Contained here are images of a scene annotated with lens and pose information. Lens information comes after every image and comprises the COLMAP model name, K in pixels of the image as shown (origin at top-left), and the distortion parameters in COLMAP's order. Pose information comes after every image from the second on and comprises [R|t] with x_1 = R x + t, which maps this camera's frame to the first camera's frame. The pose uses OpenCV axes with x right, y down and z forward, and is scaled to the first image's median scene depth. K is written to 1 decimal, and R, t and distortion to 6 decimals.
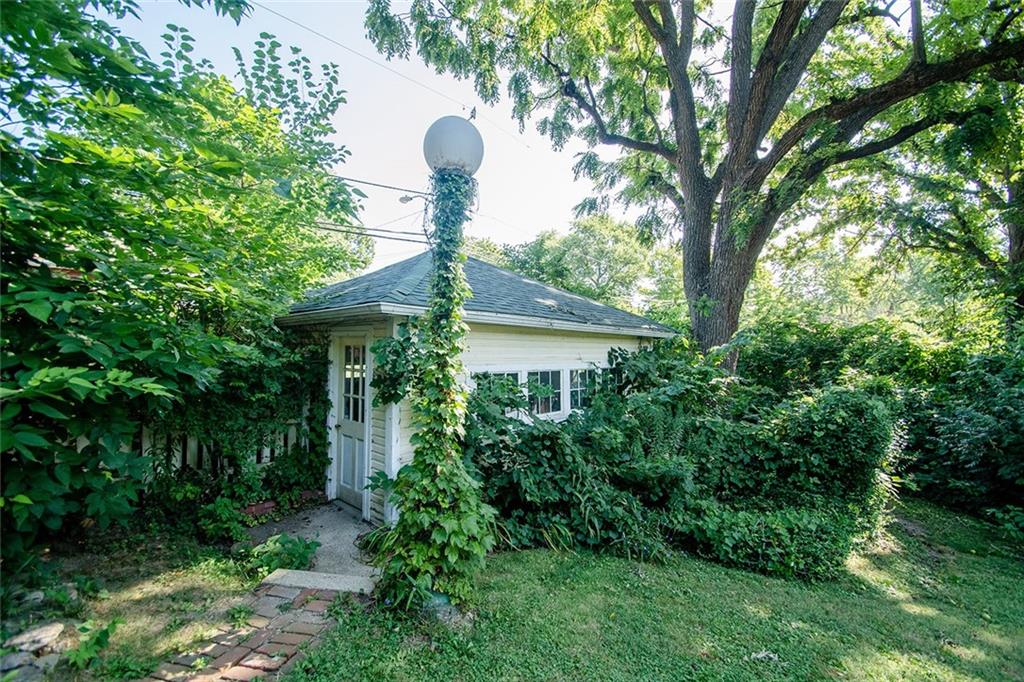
lens RADIAL K [[444.9, 0, 512.0], [0, 444.9, 341.0], [0, 0, 1]] dist [-0.000367, -0.011969]
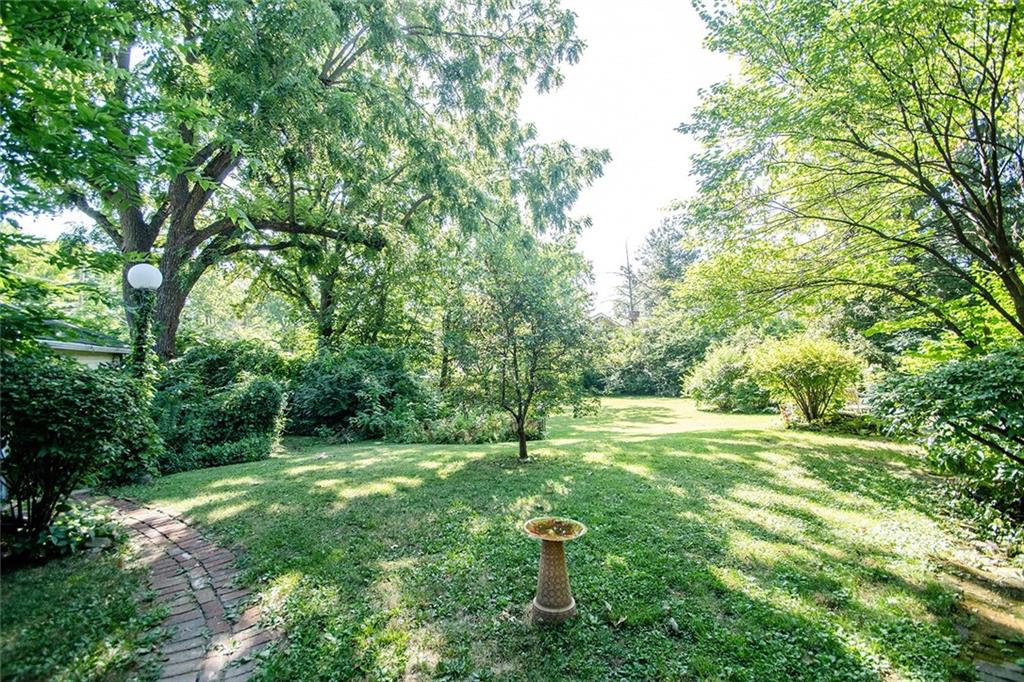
lens RADIAL K [[444.9, 0, 512.0], [0, 444.9, 341.0], [0, 0, 1]] dist [-0.000367, -0.011969]
pose [[0.301673, 0.021272, 0.953174, -0.486694], [-0.009096, 0.999770, -0.019432, -0.026184], [-0.953368, -0.002808, 0.301797, -0.406779]]
